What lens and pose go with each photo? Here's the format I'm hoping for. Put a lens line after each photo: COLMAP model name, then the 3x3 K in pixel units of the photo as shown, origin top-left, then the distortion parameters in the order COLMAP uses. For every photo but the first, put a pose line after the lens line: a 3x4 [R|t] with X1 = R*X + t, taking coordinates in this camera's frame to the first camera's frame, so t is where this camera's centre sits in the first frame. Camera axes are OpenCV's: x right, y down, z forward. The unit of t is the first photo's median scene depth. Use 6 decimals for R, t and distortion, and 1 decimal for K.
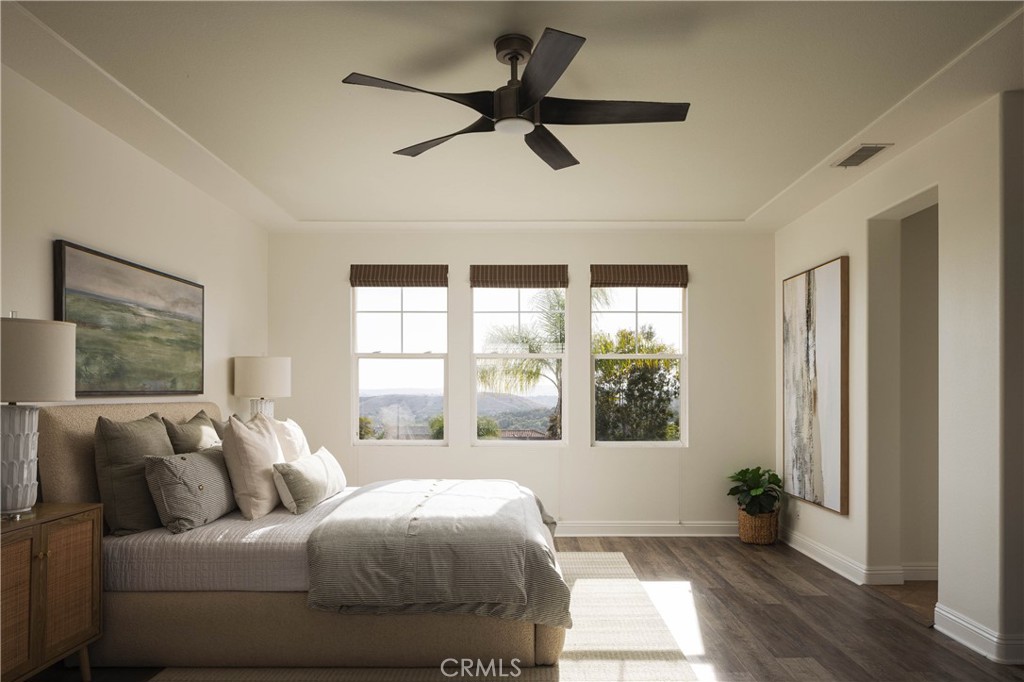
lens RADIAL K [[711.5, 0, 517.4], [0, 711.5, 390.5], [0, 0, 1]] dist [0.003904, 0.001563]
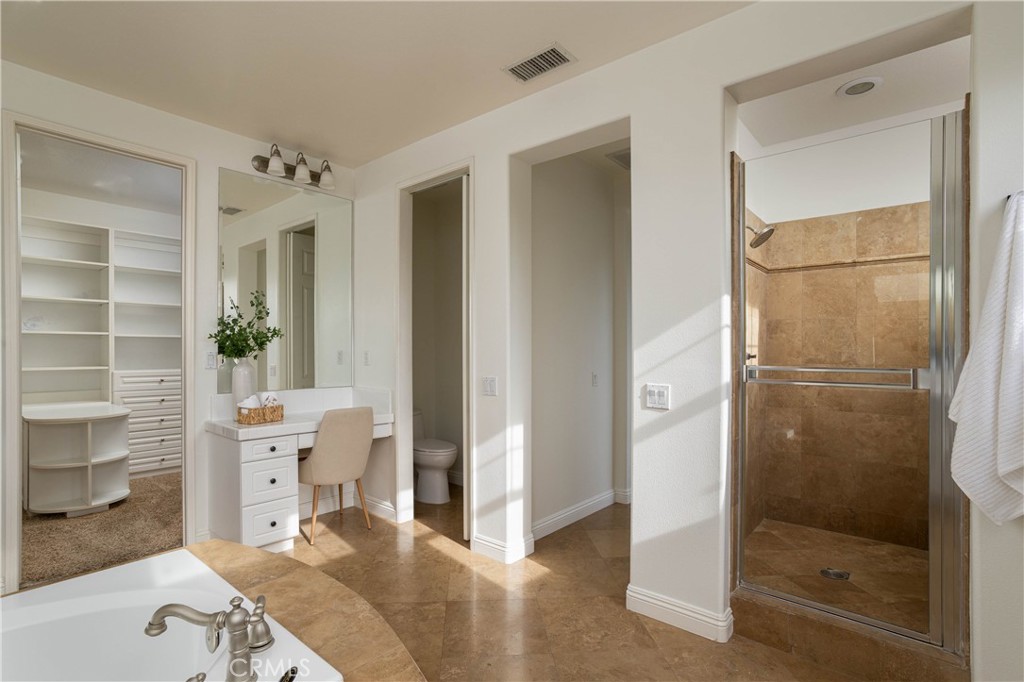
lens RADIAL K [[495.5, 0, 513.2], [0, 495.5, 344.6], [0, 0, 1]] dist [-0.013550, 0.004409]
pose [[0.647011, -0.003407, 0.762473, 0.015923], [-0.003810, 0.999963, 0.007702, -0.004321], [-0.762472, -0.007889, 0.646974, 0.562366]]
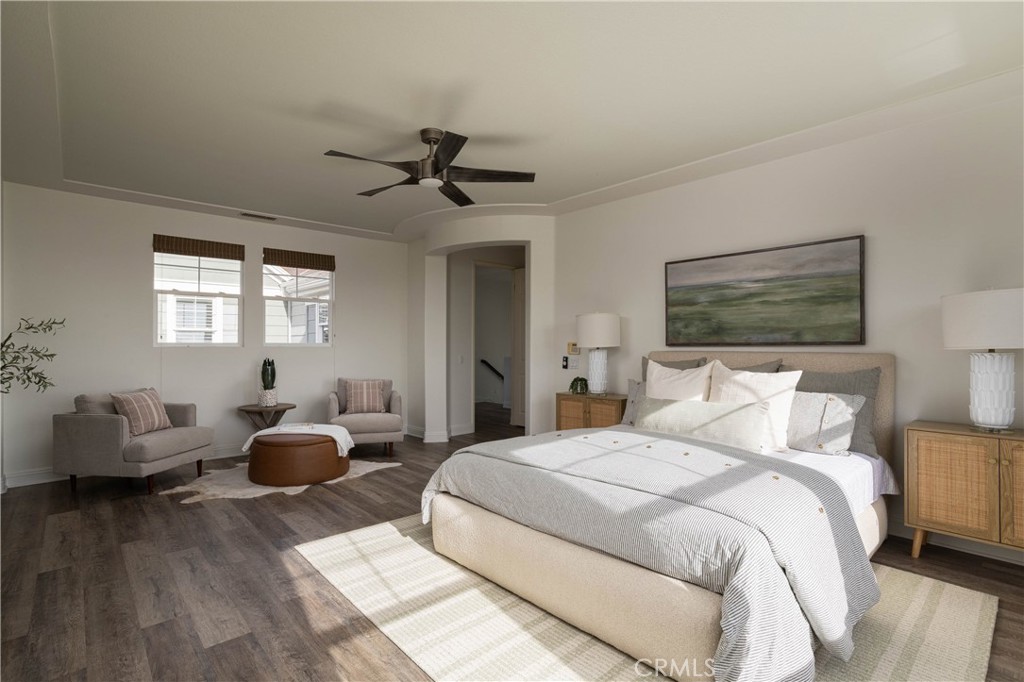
lens RADIAL K [[495.5, 0, 513.3], [0, 495.5, 342.3], [0, 0, 1]] dist [-0.013550, 0.004409]
pose [[-0.736557, -0.002627, -0.676370, 0.382344], [0.004420, 0.999952, -0.008697, 0.005602], [0.676361, -0.009395, -0.736510, 1.196600]]
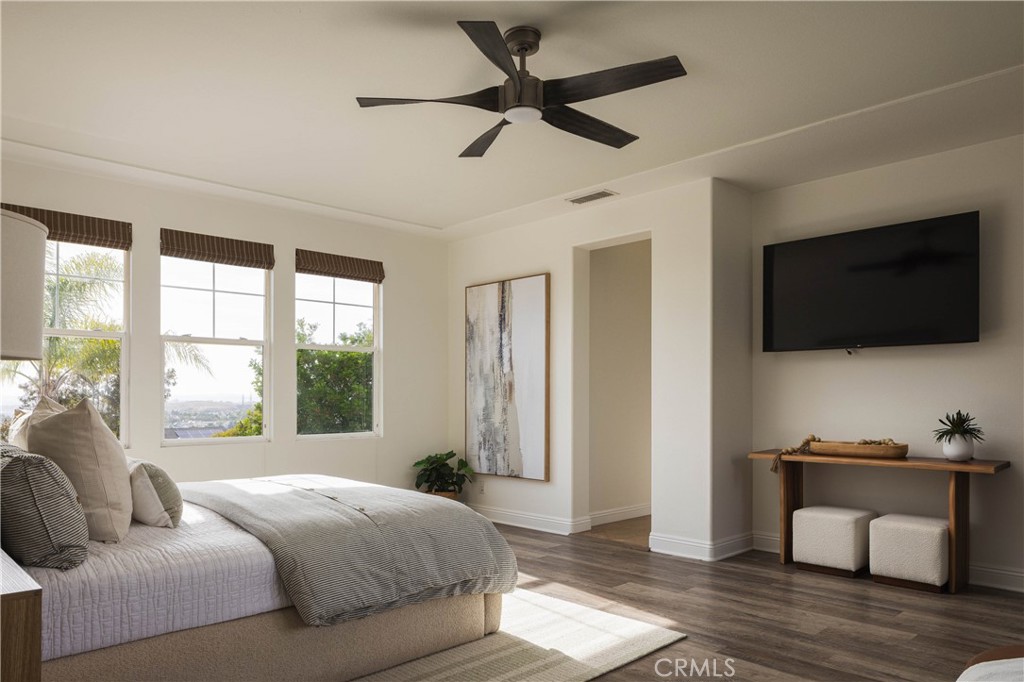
lens RADIAL K [[711.5, 0, 507.6], [0, 711.5, 396.3], [0, 0, 1]] dist [0.003904, 0.001563]
pose [[0.720908, -0.000404, 0.693031, -0.452501], [-0.000175, 1.000000, 0.000765, 0.025038], [-0.693031, -0.000672, 0.720908, 0.155666]]
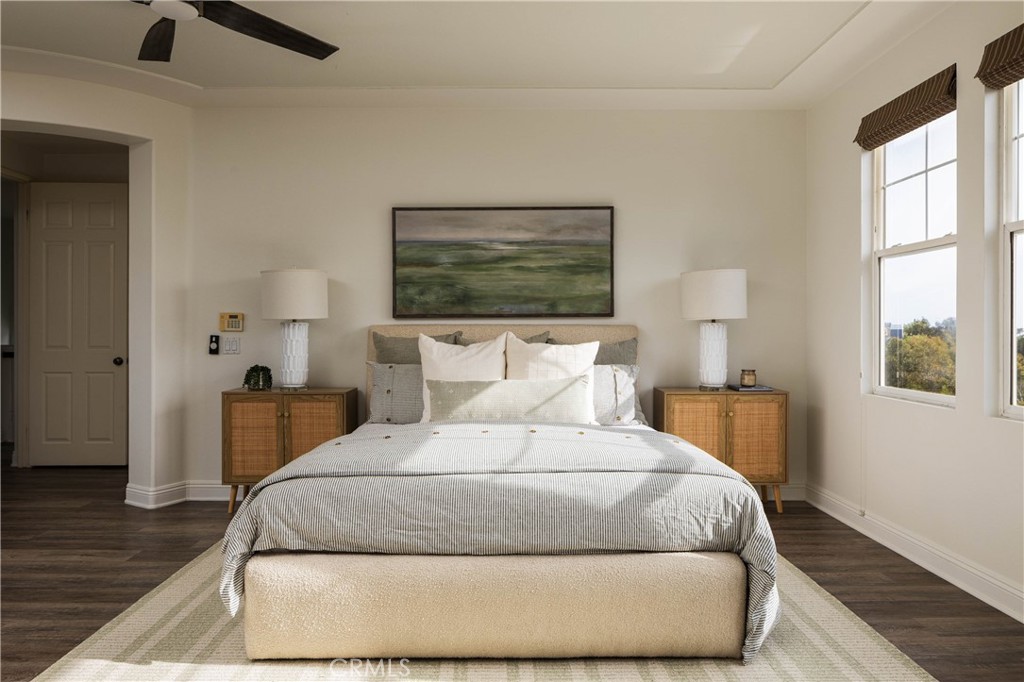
lens RADIAL K [[711.5, 0, 505.0], [0, 711.5, 337.7], [0, 0, 1]] dist [0.003904, 0.001563]
pose [[0.006932, 0.010799, -0.999918, 0.551941], [0.005554, 0.999926, 0.010838, 0.023417], [0.999961, -0.005629, 0.006872, 0.859679]]
